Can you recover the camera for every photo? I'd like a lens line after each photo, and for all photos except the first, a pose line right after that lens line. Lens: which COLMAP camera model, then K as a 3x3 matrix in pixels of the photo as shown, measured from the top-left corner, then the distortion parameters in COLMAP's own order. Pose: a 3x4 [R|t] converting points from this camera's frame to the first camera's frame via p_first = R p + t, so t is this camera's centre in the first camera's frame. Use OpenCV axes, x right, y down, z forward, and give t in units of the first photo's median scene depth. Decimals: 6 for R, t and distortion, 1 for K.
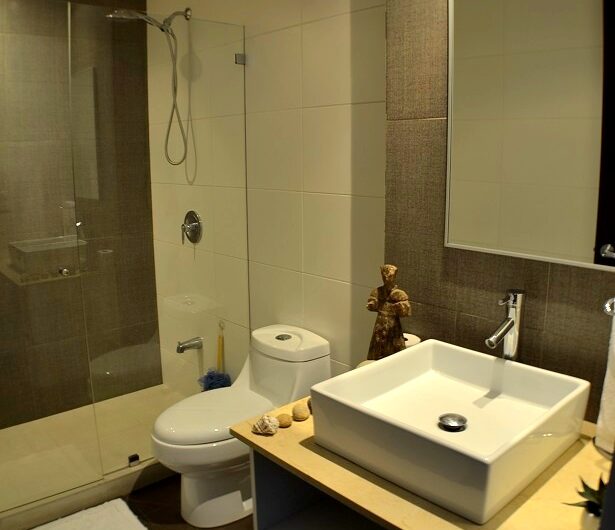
lens RADIAL K [[580.0, 0, 307.5], [0, 580.0, 265.0], [0, 0, 1]] dist [-0.007977, -0.007865]
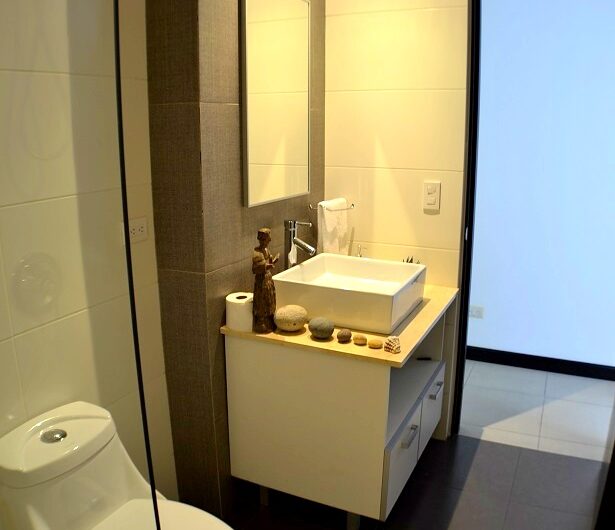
lens RADIAL K [[580.0, 0, 307.5], [0, 580.0, 265.0], [0, 0, 1]] dist [-0.007977, -0.007865]
pose [[-0.354481, -0.215671, 0.909851, -0.944219], [0.198445, 0.933520, 0.298596, -0.256008], [-0.913763, 0.286402, -0.288116, 1.236600]]
